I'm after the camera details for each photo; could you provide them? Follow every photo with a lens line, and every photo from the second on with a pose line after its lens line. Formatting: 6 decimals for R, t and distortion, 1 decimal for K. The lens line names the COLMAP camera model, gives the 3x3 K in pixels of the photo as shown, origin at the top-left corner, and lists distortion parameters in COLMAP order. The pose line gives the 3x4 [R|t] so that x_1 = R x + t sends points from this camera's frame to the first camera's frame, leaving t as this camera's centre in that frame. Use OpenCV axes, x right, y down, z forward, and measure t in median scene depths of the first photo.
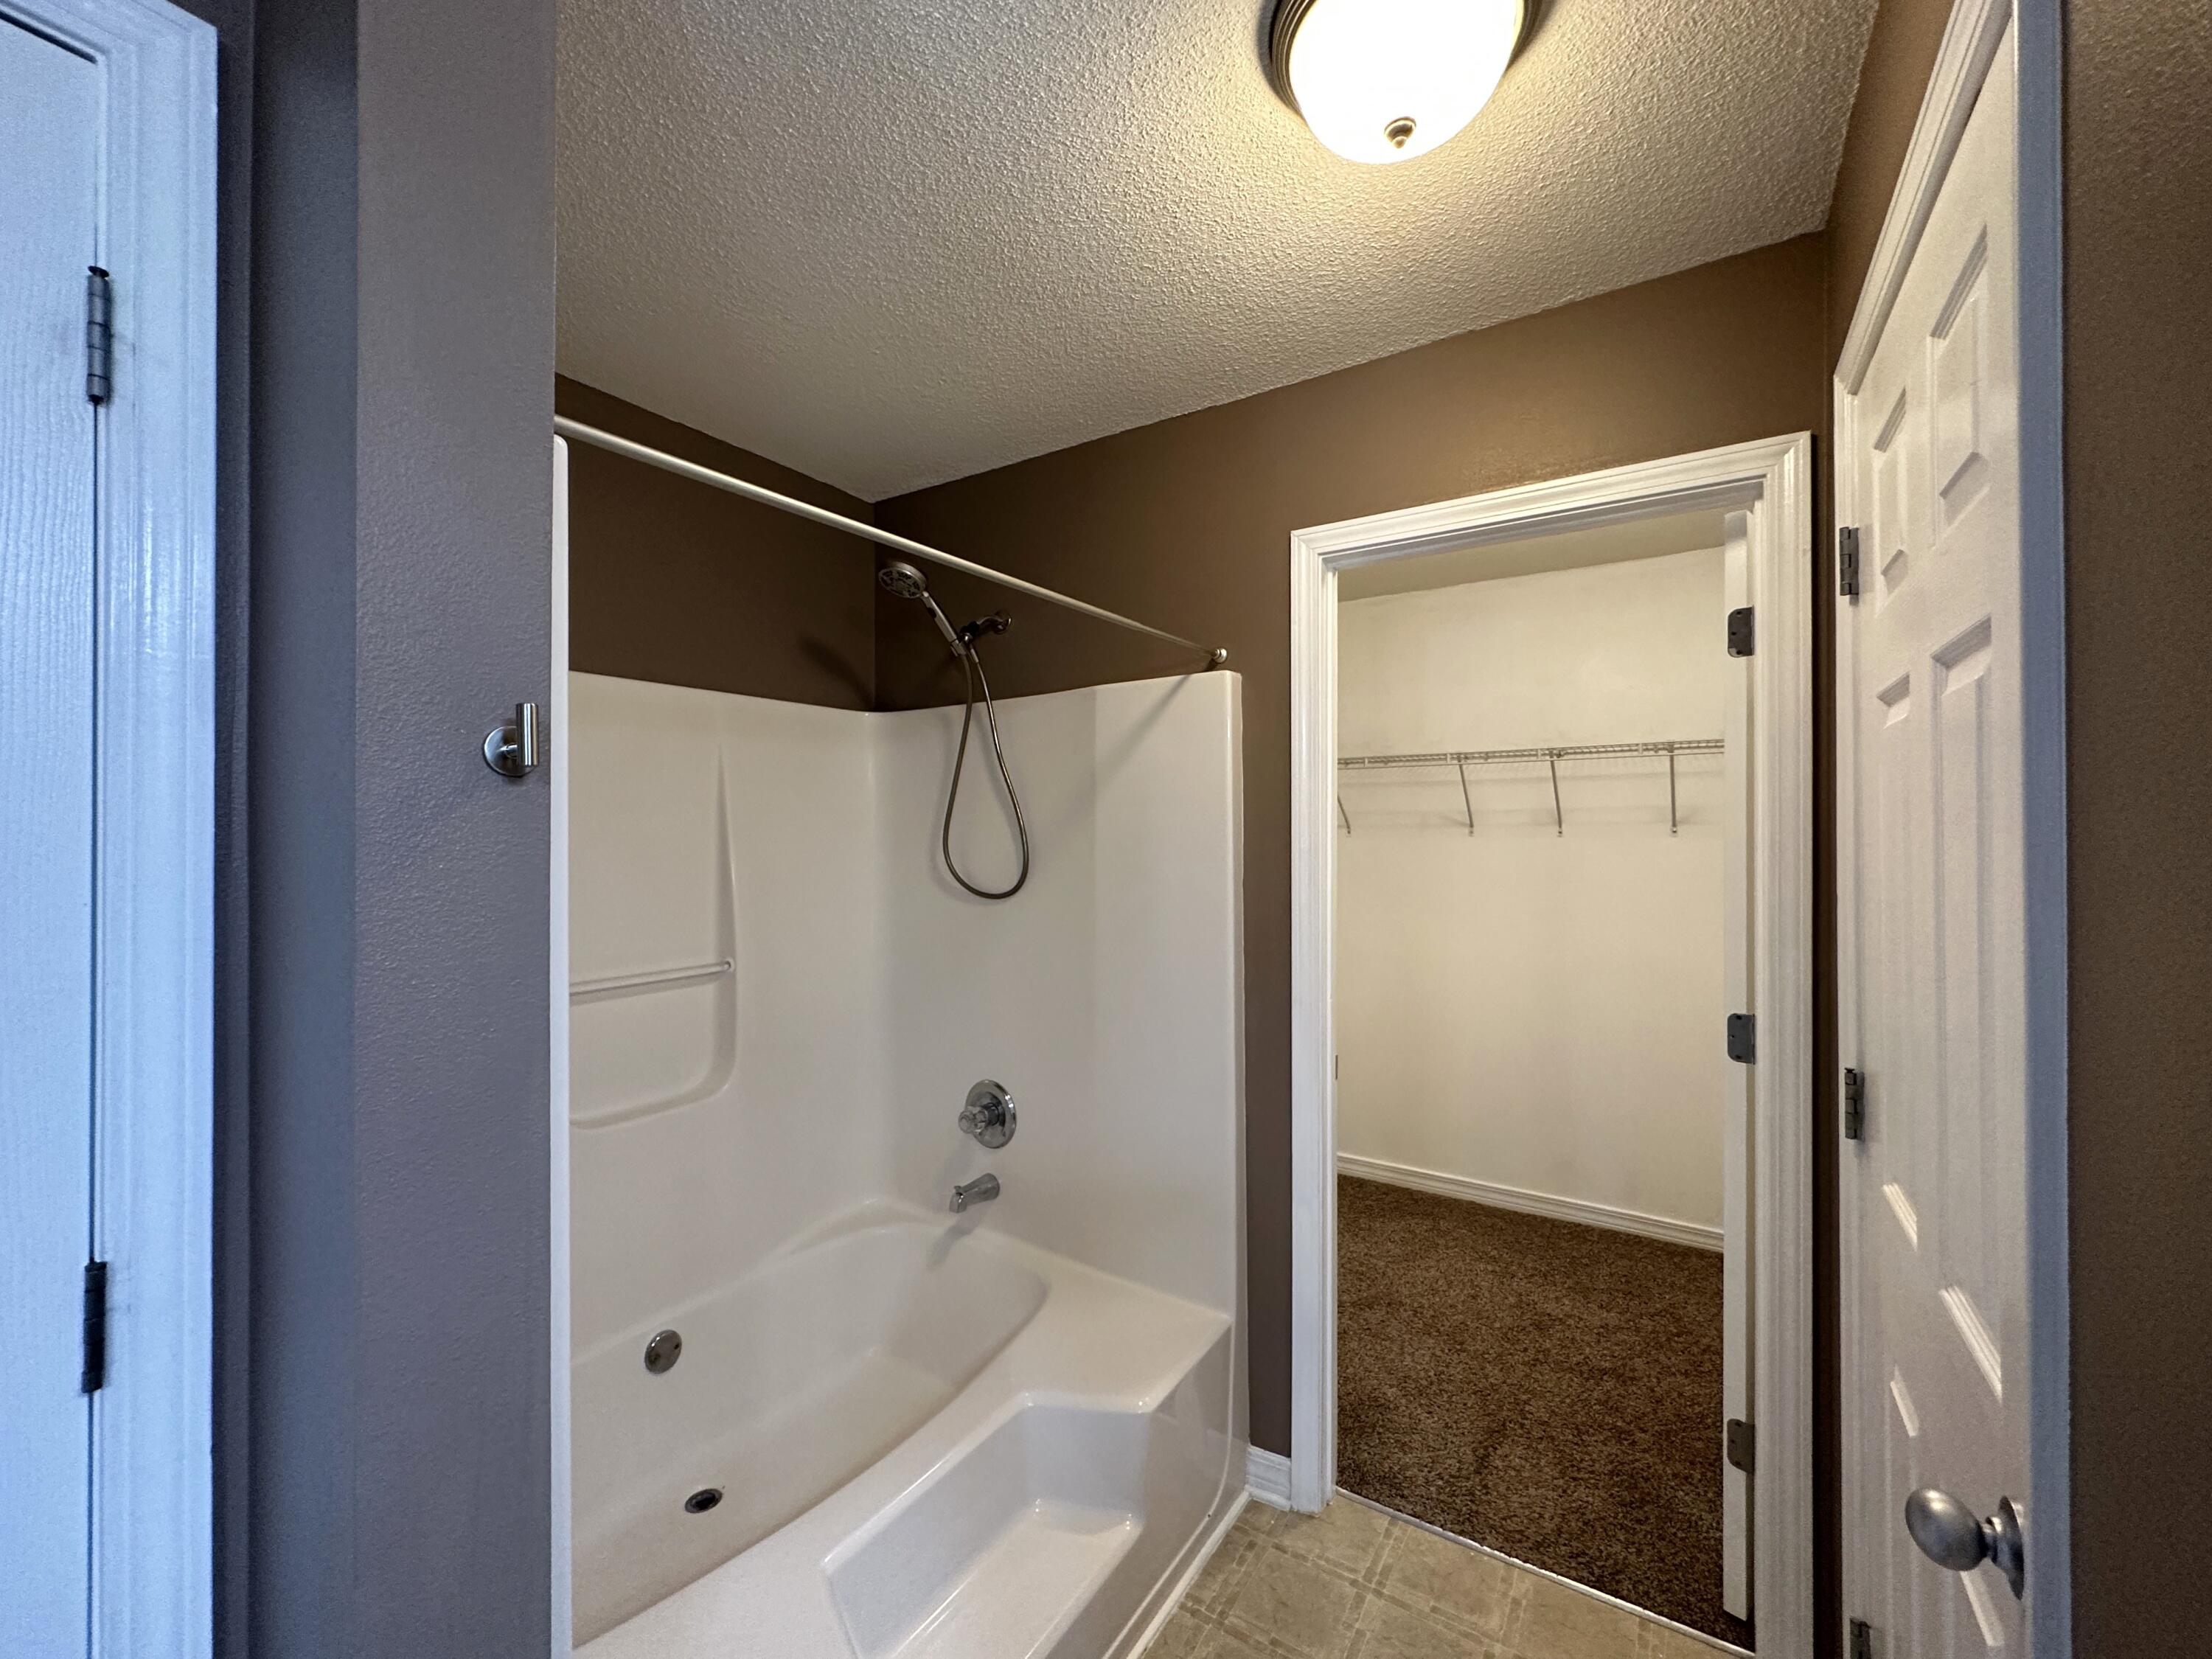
lens RADIAL K [[880.1, 0, 1109.8], [0, 880.1, 832.9], [0, 0, 1]] dist [-0.002903, -0.000237]
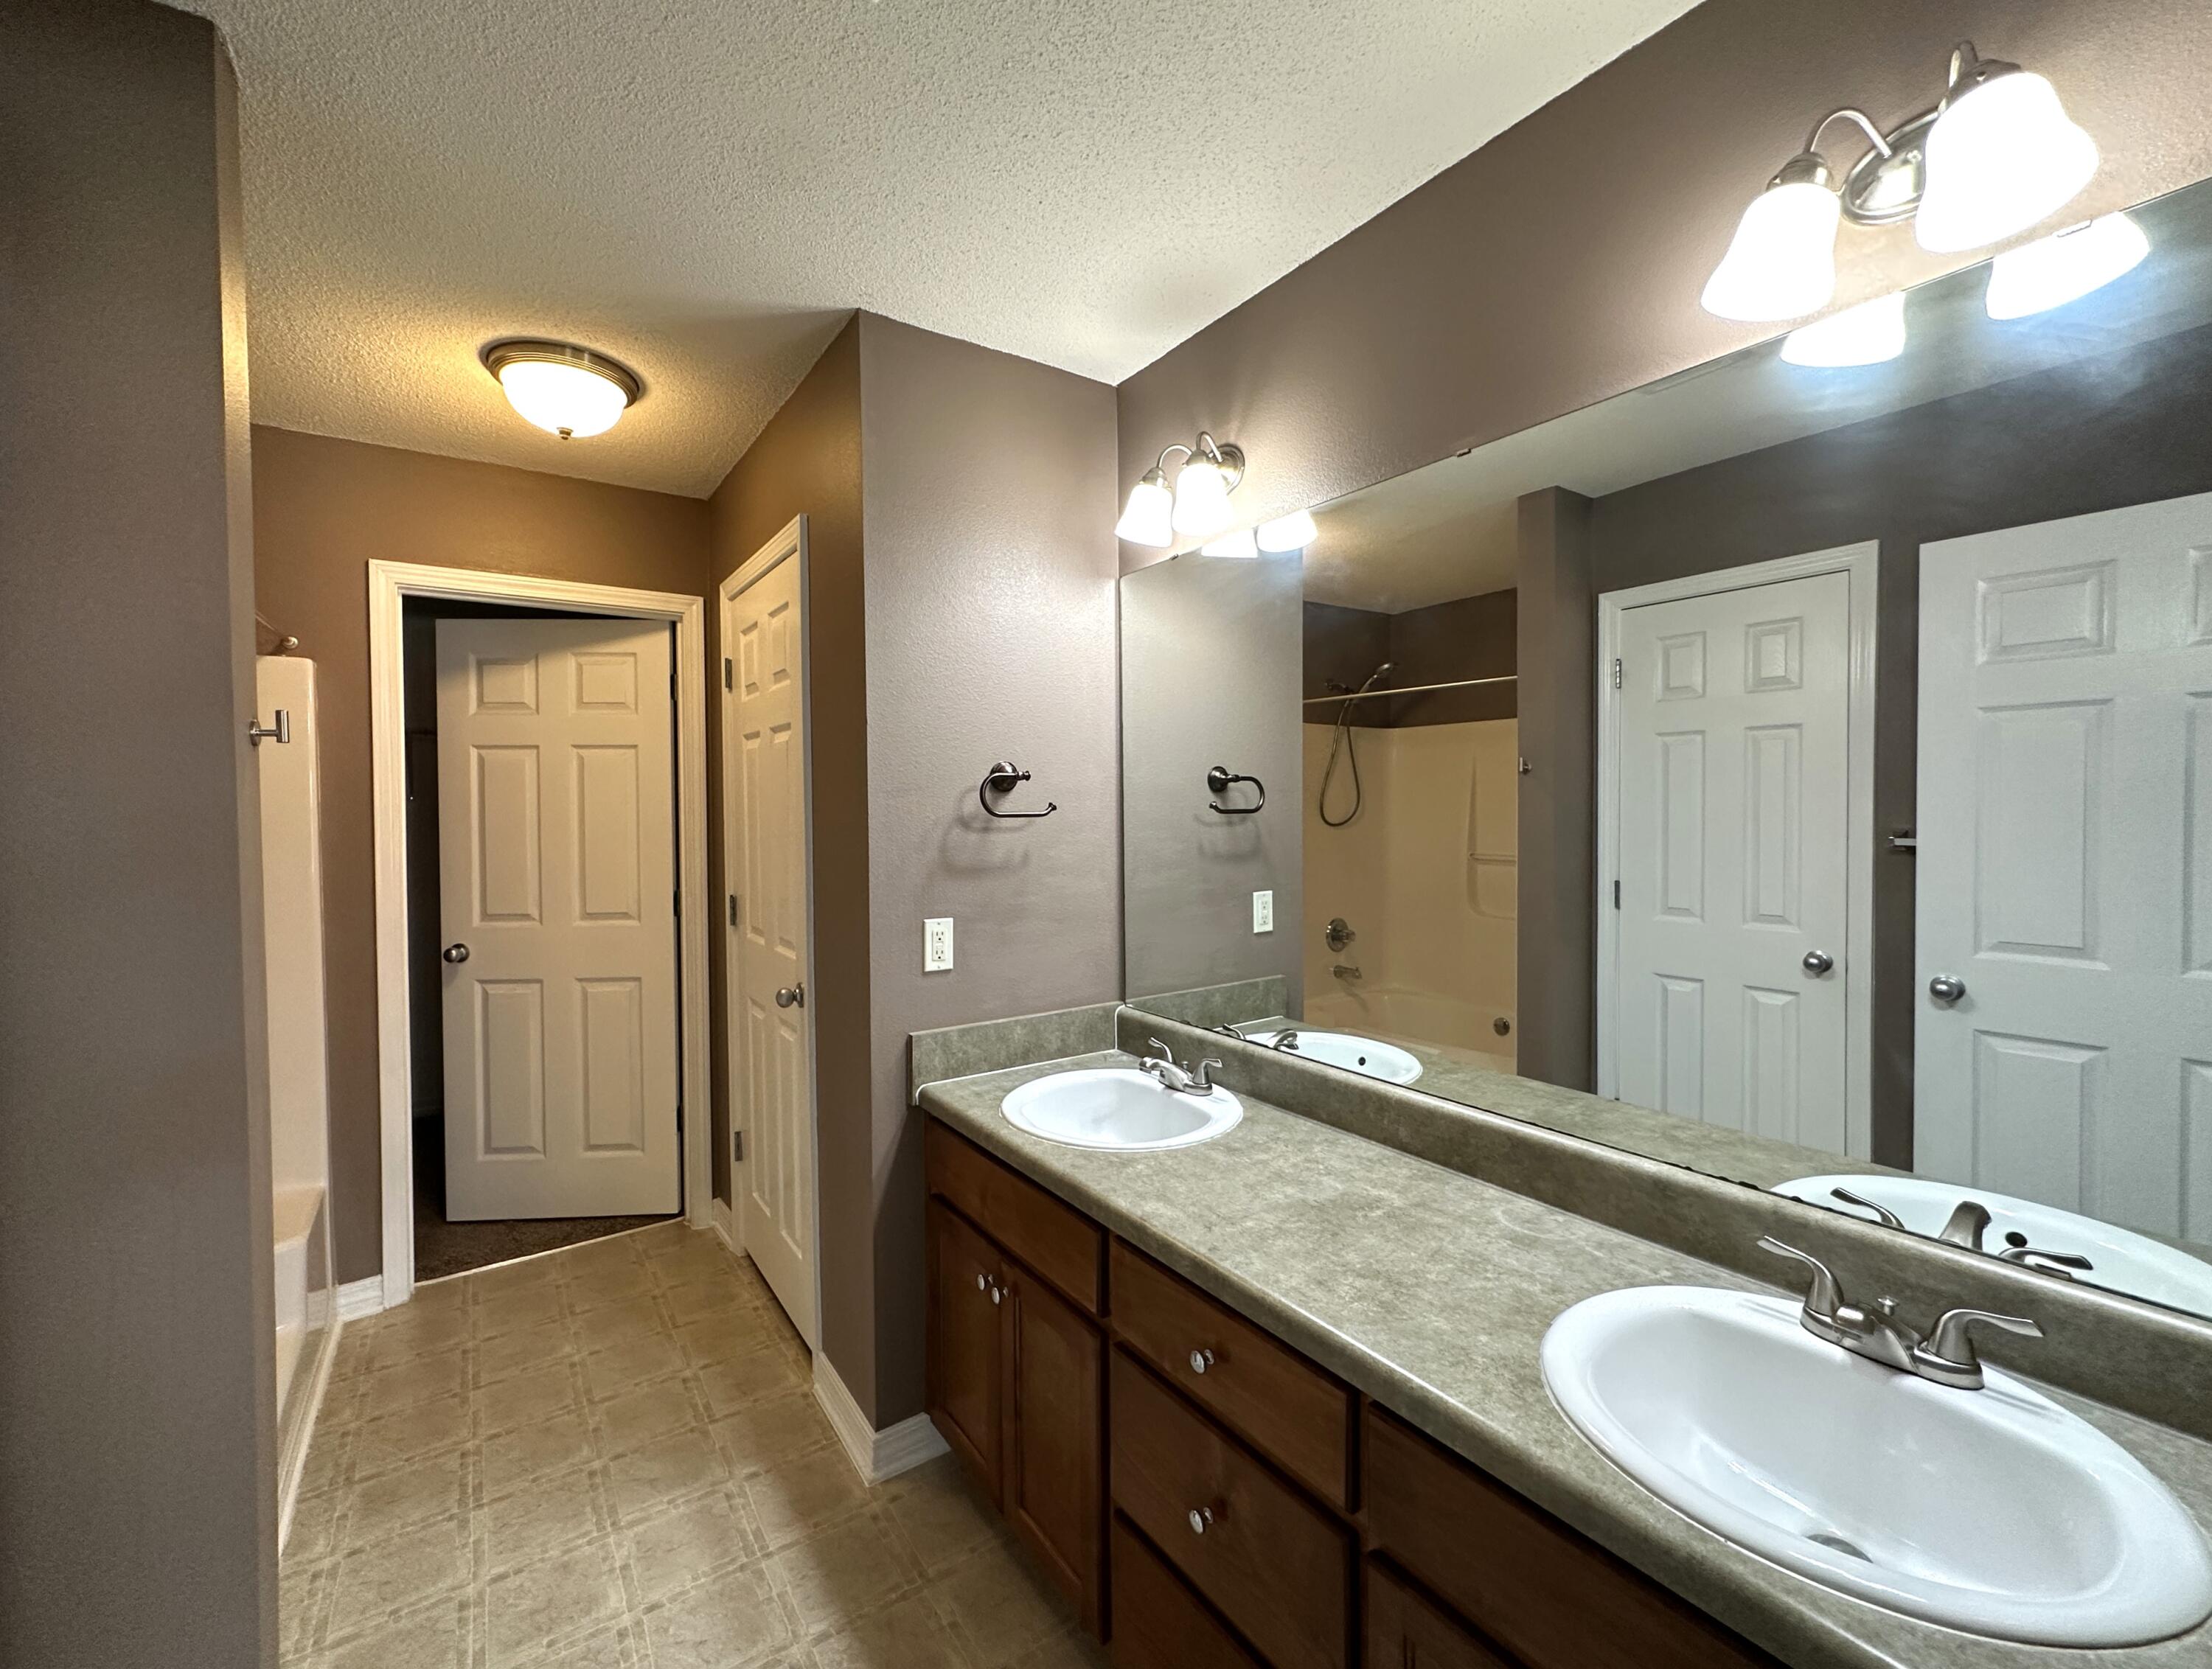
lens RADIAL K [[884.1, 0, 1105.6], [0, 884.1, 829.3], [0, 0, 1]] dist [-0.009085, 0.000015]
pose [[0.354287, -0.024783, 0.934808, -0.903835], [0.008407, 0.999693, 0.023317, 0.048520], [-0.935099, -0.000402, 0.354387, -0.687177]]
